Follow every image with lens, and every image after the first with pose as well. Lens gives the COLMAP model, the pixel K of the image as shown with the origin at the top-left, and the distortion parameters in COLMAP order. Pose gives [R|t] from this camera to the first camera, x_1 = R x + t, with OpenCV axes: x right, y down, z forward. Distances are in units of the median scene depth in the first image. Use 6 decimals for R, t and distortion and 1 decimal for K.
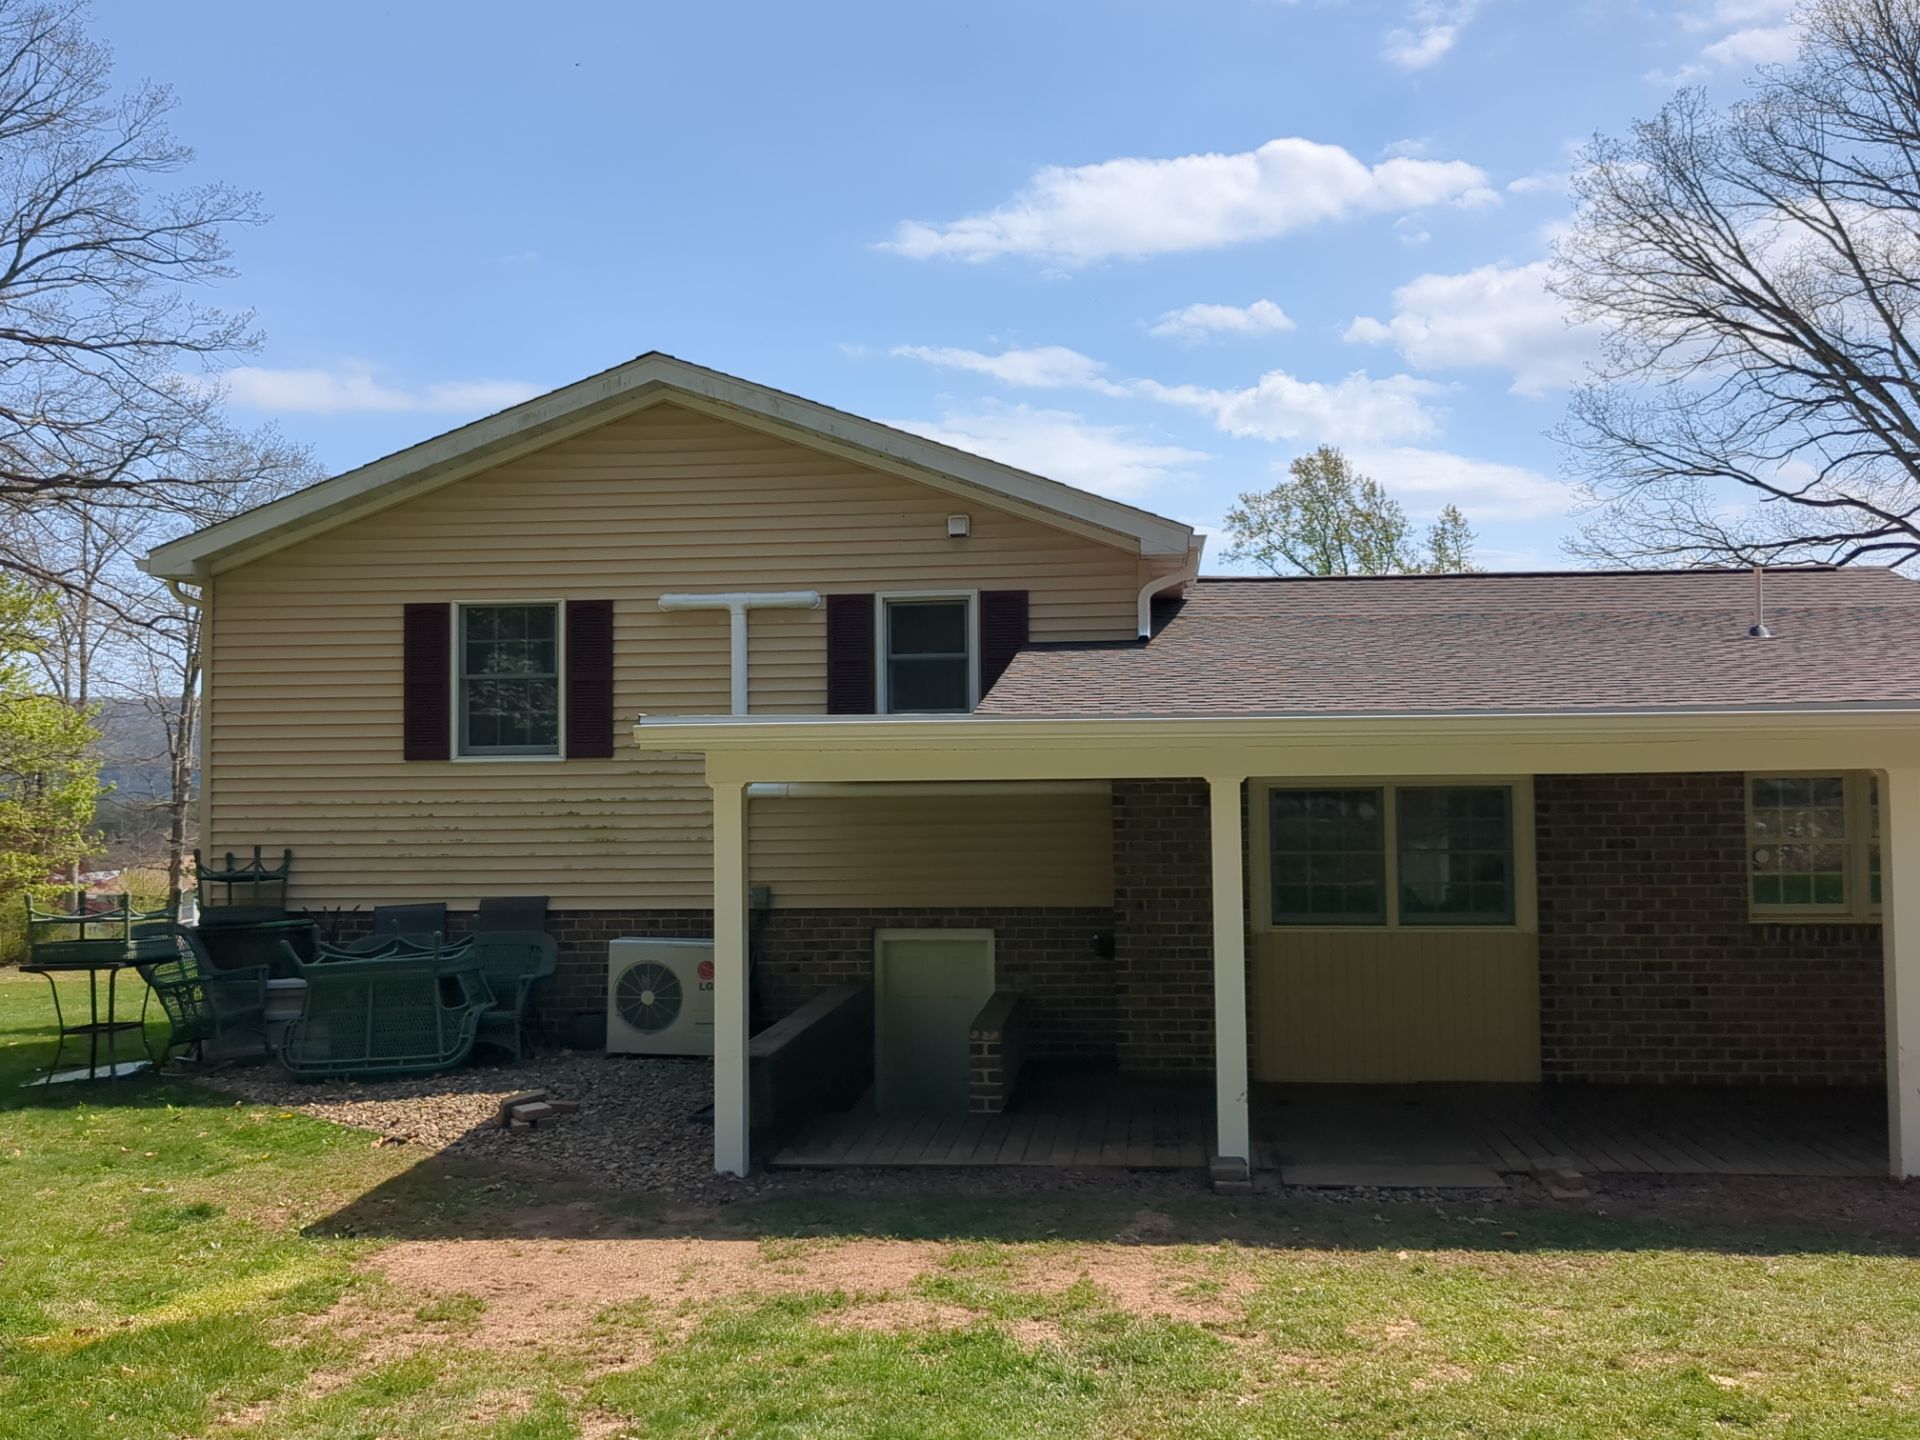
lens RADIAL K [[1783.7, 0, 959.7], [0, 1783.7, 713.0], [0, 0, 1]] dist [0.033817, 0.000000]
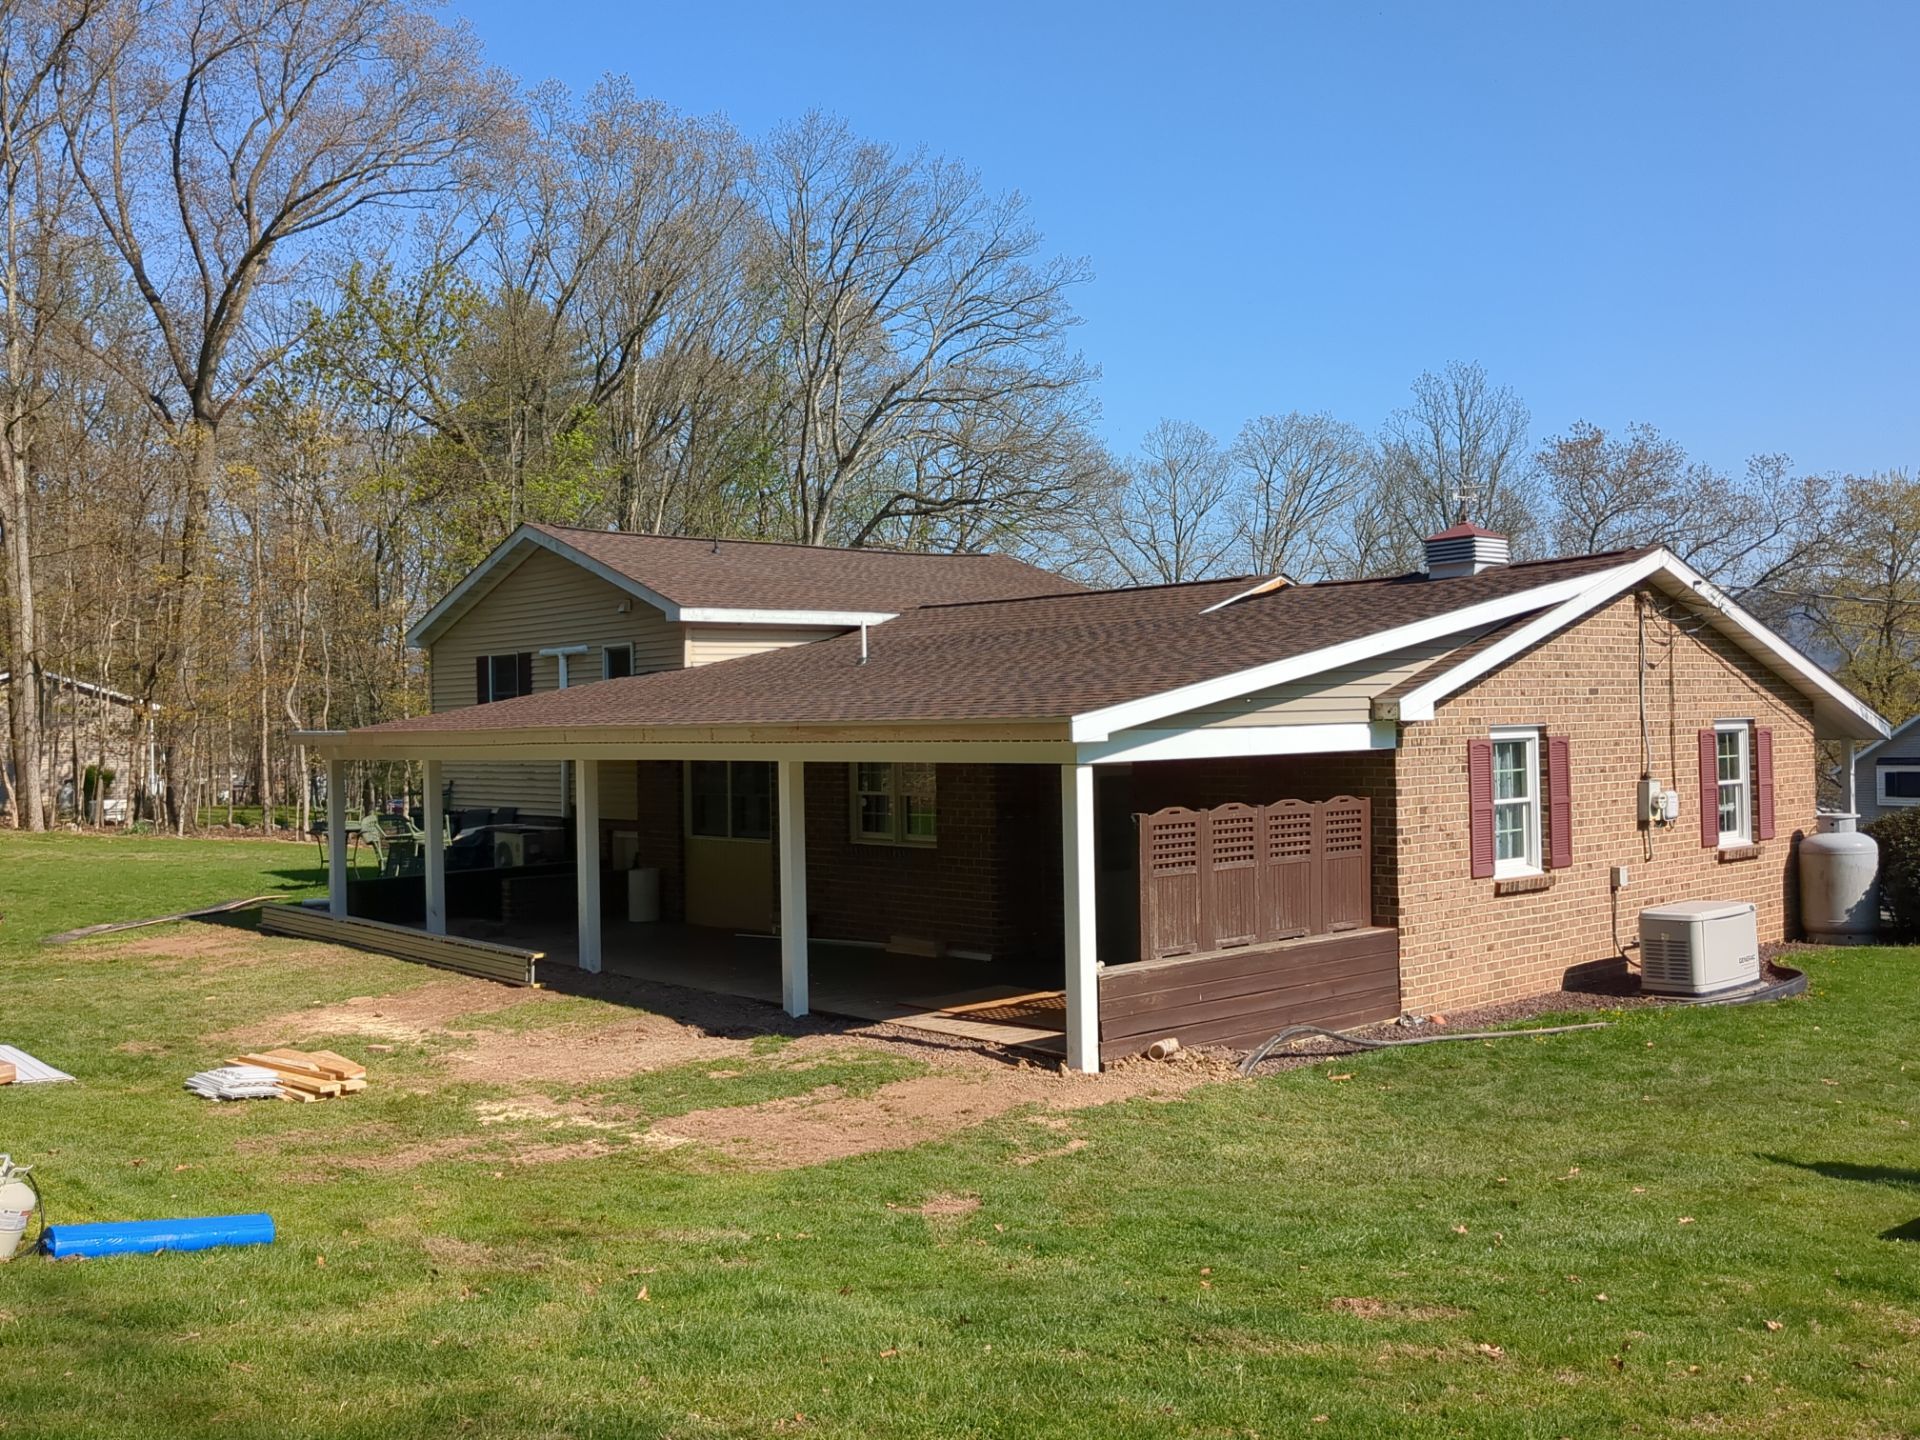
lens RADIAL K [[1783.7, 0, 958.9], [0, 1783.7, 718.2], [0, 0, 1]] dist [0.033817, 0.000000]
pose [[0.738647, -0.006814, -0.674058, 1.438968], [0.044148, 0.998291, 0.038287, -0.046646], [0.672645, -0.058039, 0.737686, -0.094959]]
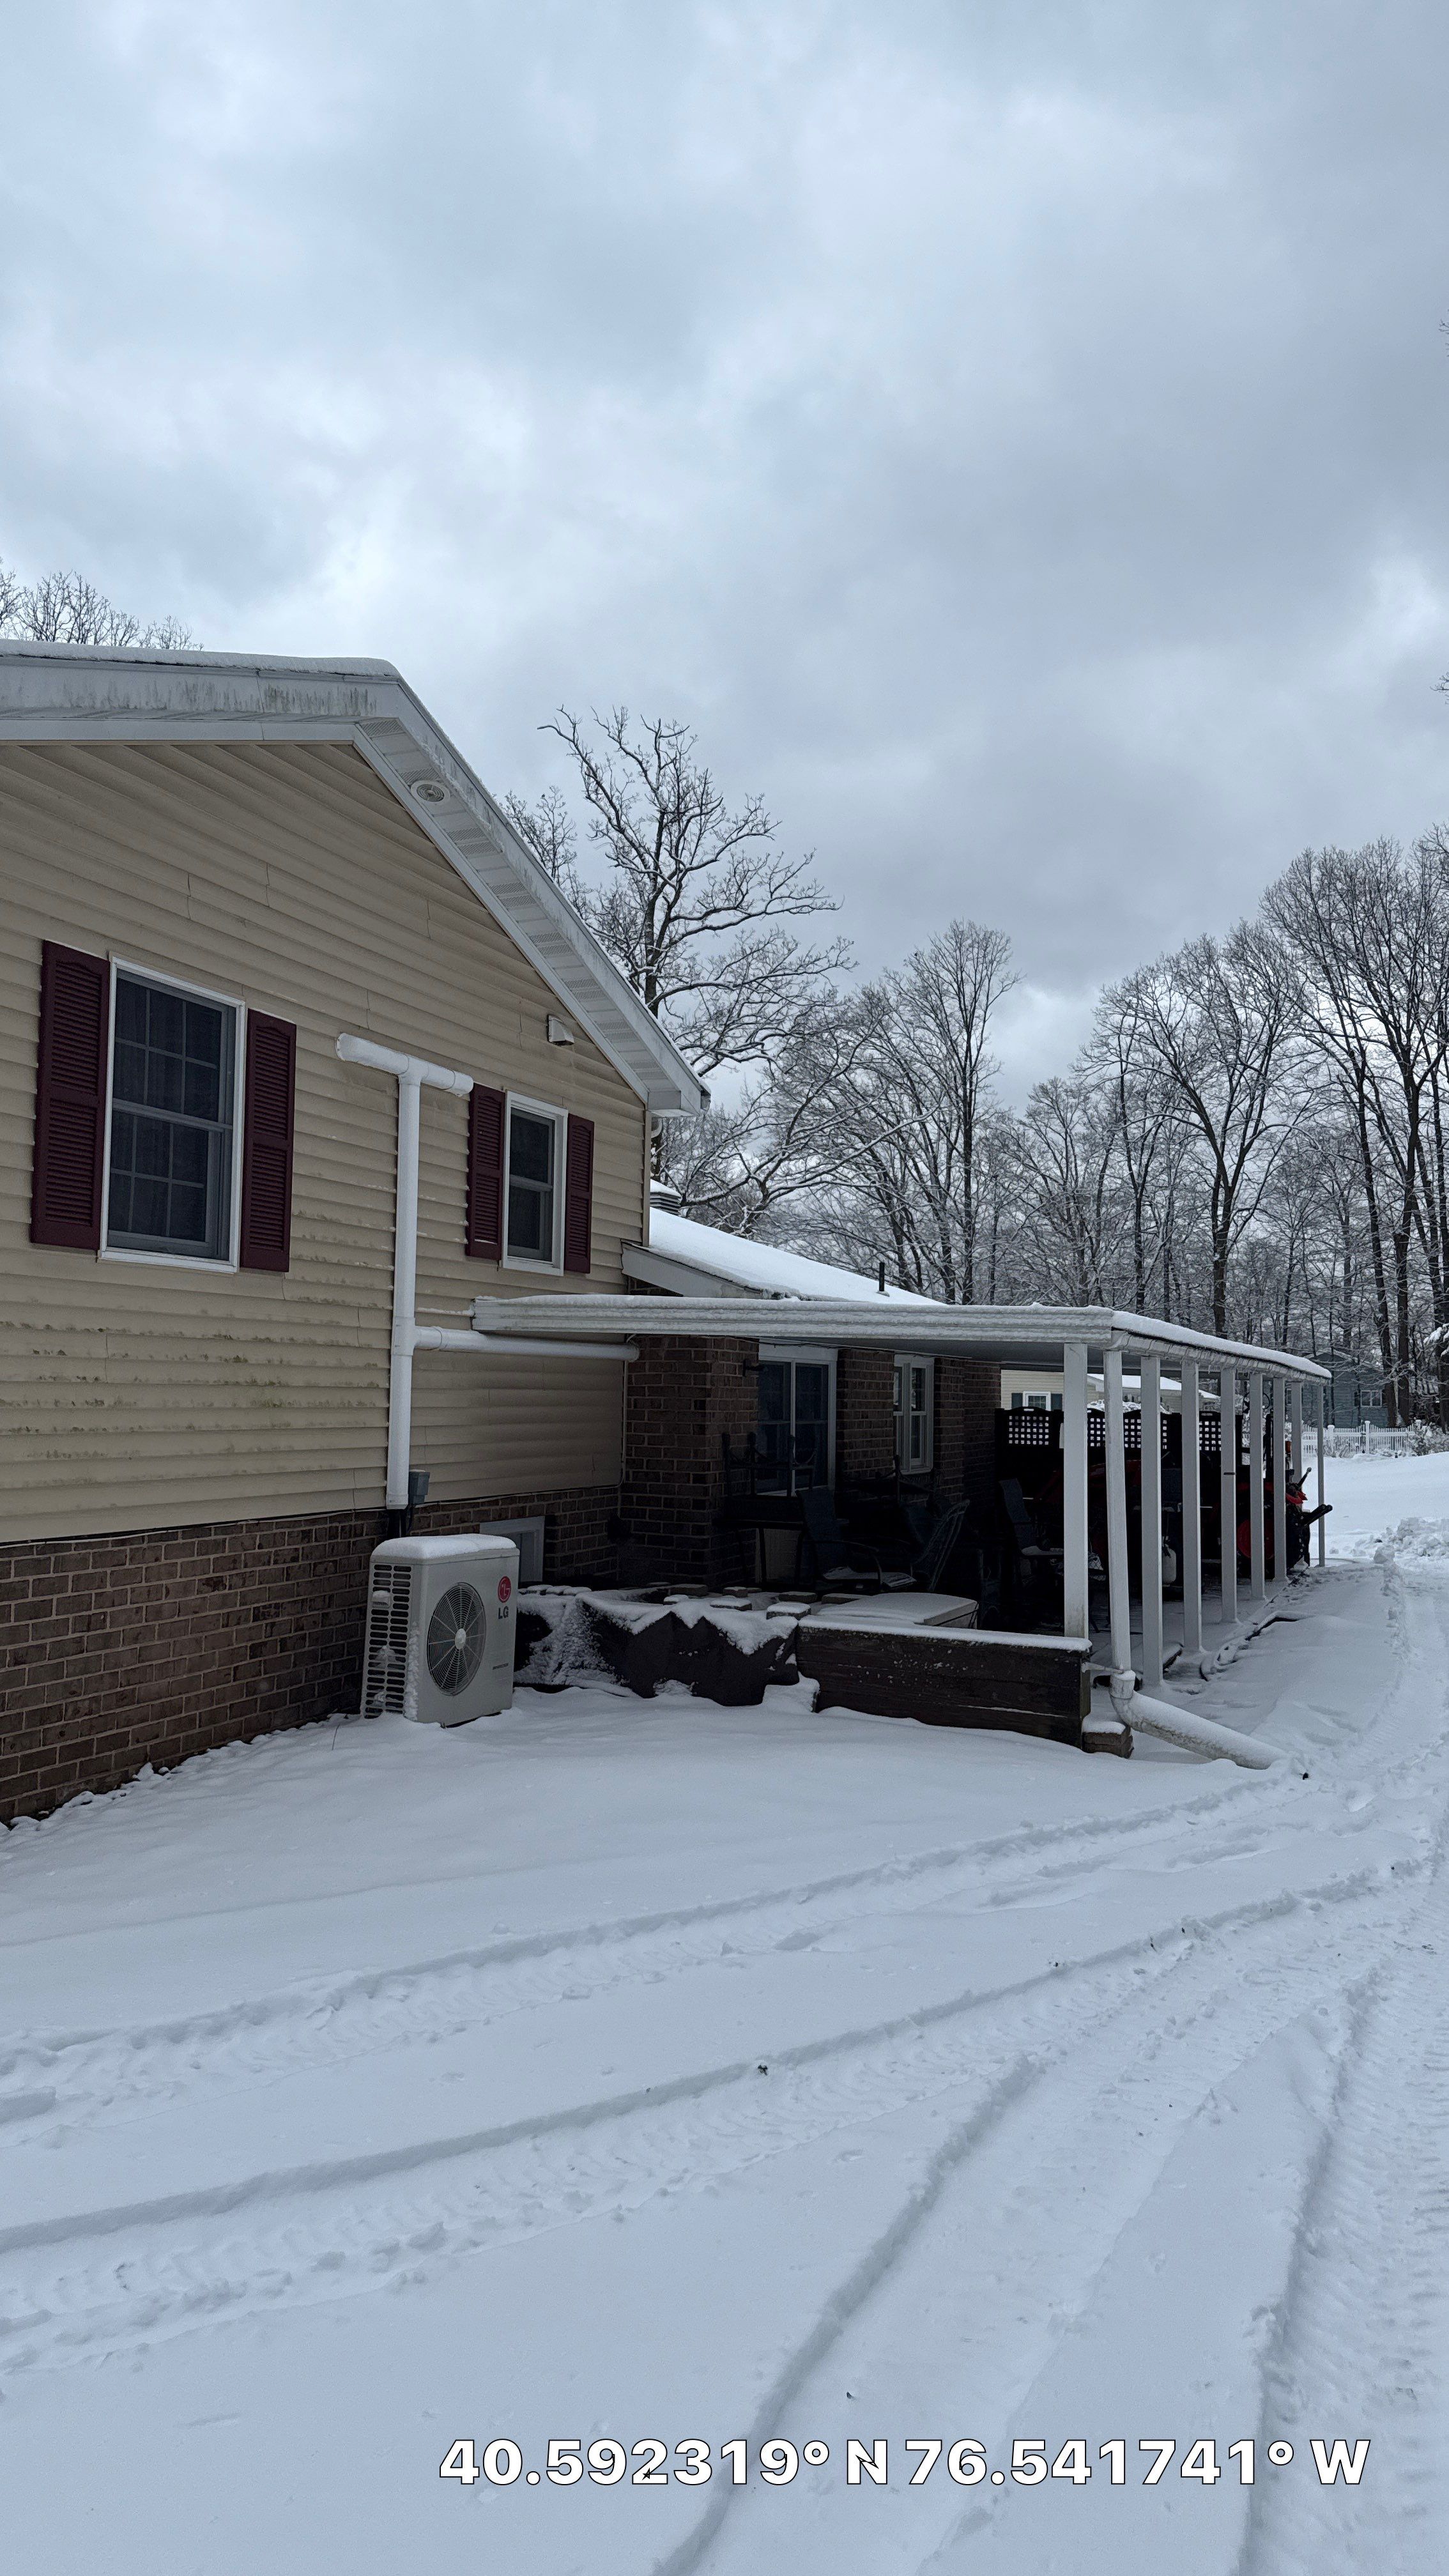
lens RADIAL K [[1796.9, 0, 746.1], [0, 1796.9, 1264.3], [0, 0, 1]] dist [0.108806, 0.001318]
pose [[0.267574, 0.086468, 0.959650, -0.775045], [-0.067461, 0.995202, -0.070862, 0.057005], [-0.961173, -0.045778, 0.272123, 0.679426]]
